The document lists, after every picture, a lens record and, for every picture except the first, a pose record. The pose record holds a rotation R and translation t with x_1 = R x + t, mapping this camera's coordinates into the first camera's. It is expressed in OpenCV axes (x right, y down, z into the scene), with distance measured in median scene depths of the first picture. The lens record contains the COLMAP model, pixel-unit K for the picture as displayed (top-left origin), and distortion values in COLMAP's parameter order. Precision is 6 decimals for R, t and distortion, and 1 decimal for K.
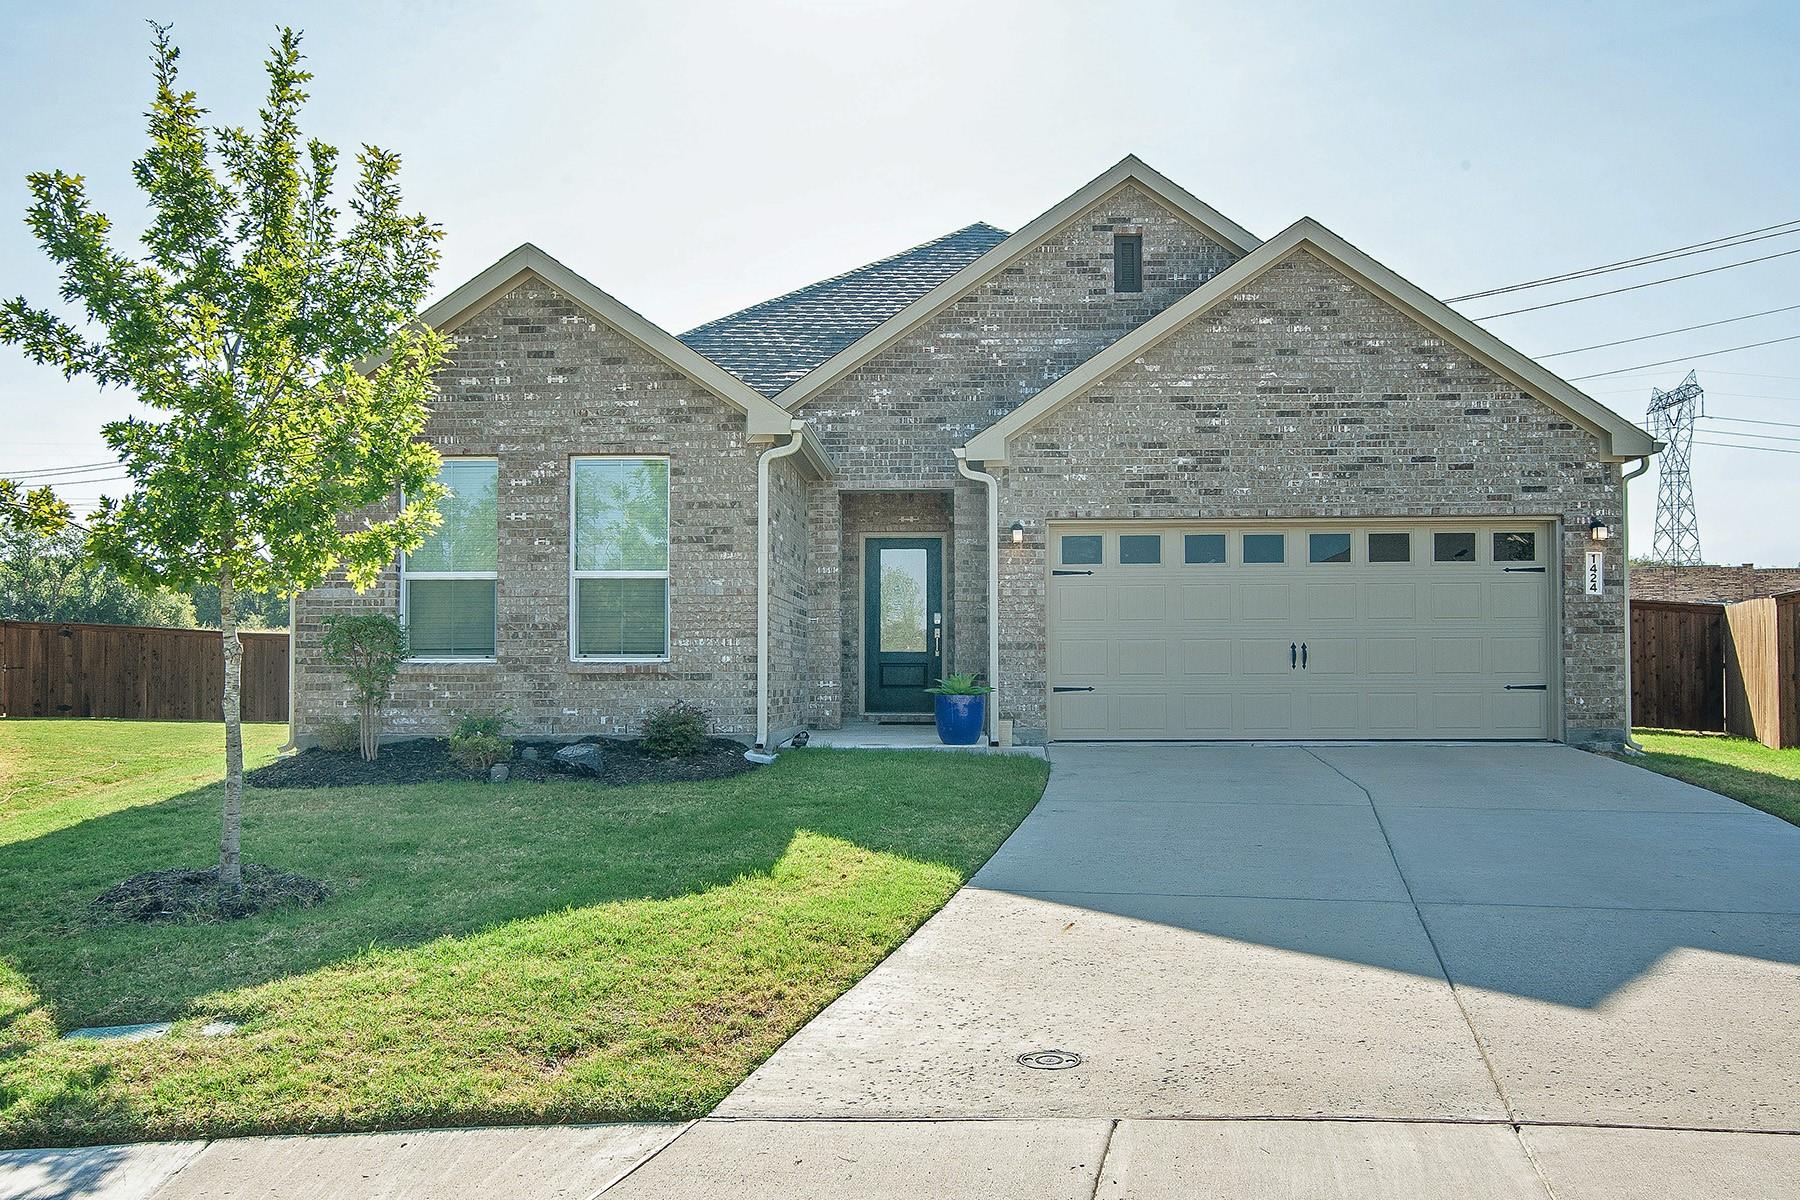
lens RADIAL K [[1332.5, 0, 890.4], [0, 1332.5, 602.4], [0, 0, 1]] dist [0.006966, 0.000176]
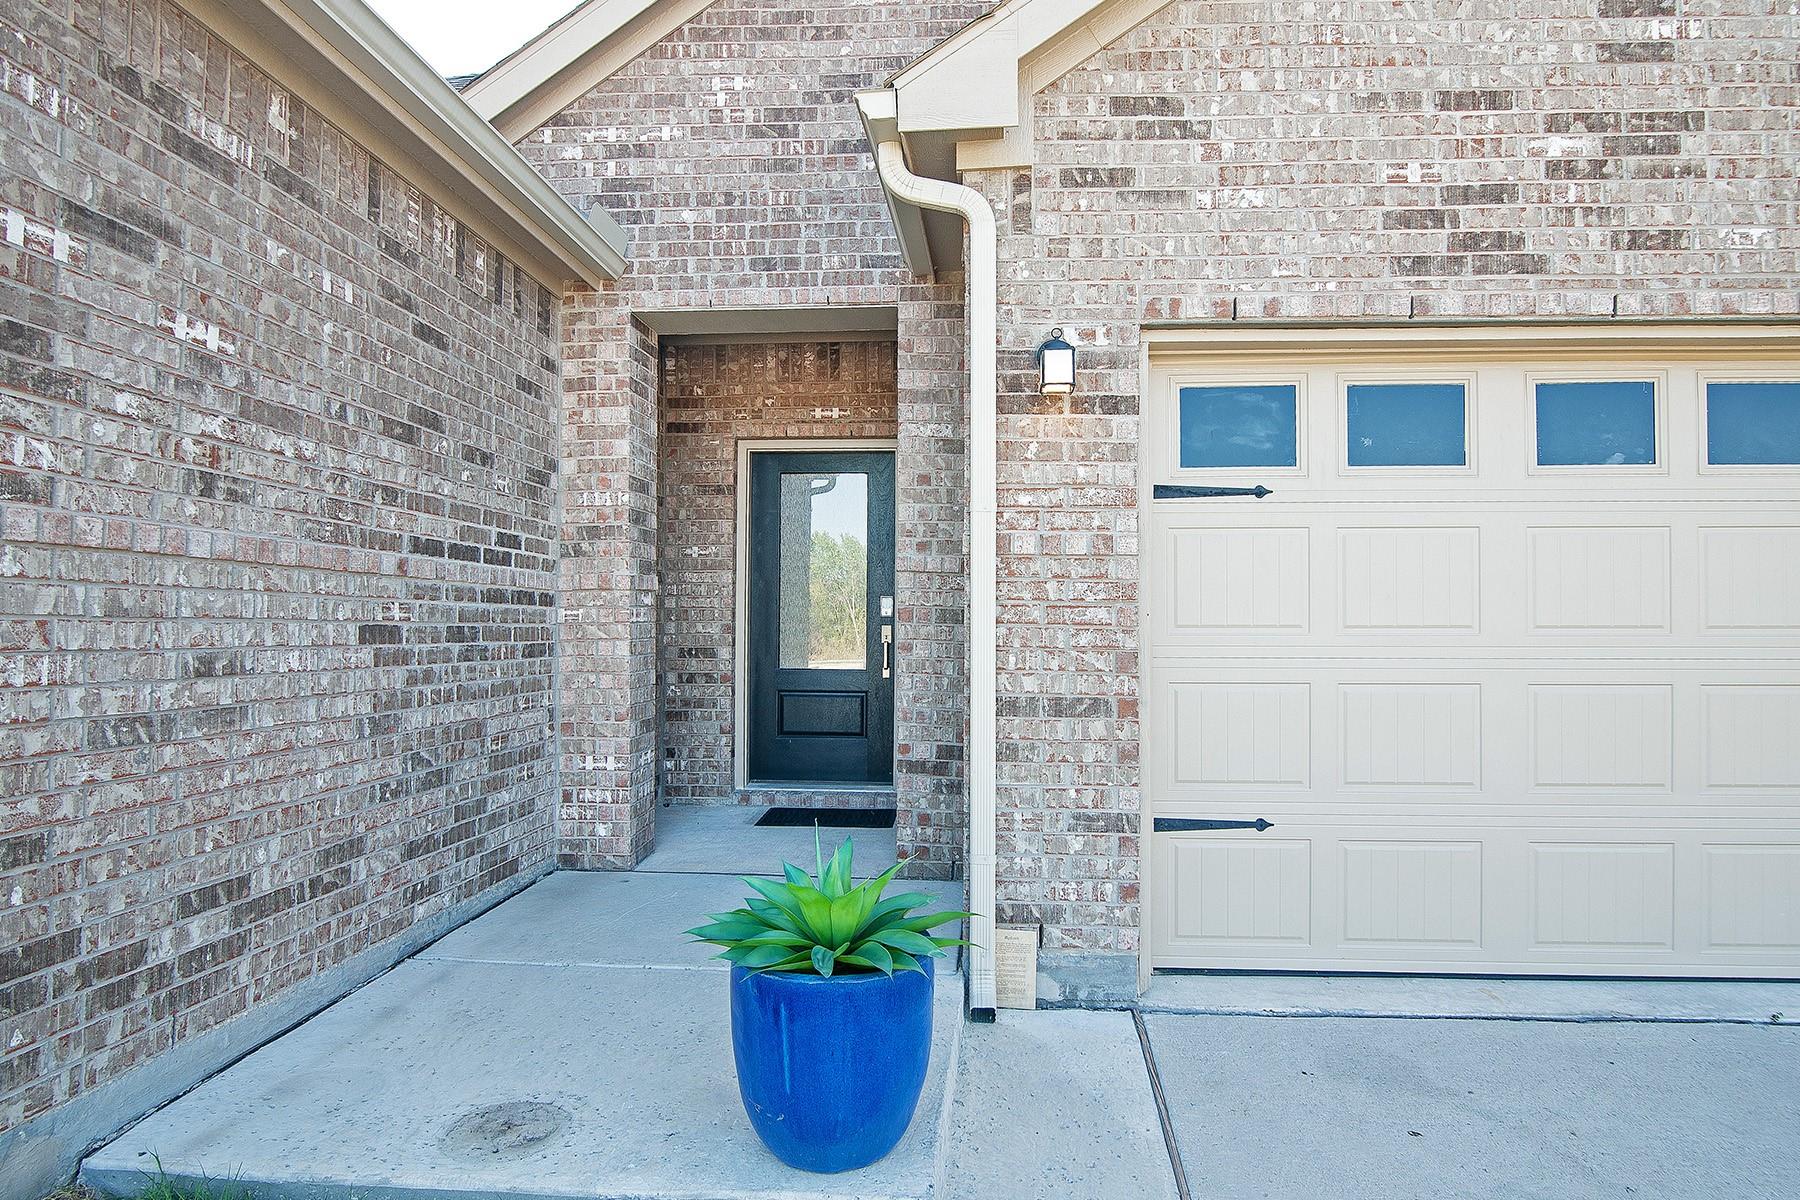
lens RADIAL K [[921.6, 0, 915.8], [0, 921.6, 595.2], [0, 0, 1]] dist [-0.004013, -0.002777]
pose [[0.999735, 0.004527, -0.022581, 0.064707], [-0.004084, 0.999799, 0.019643, 0.000722], [0.022665, -0.019545, 0.999552, 0.755533]]
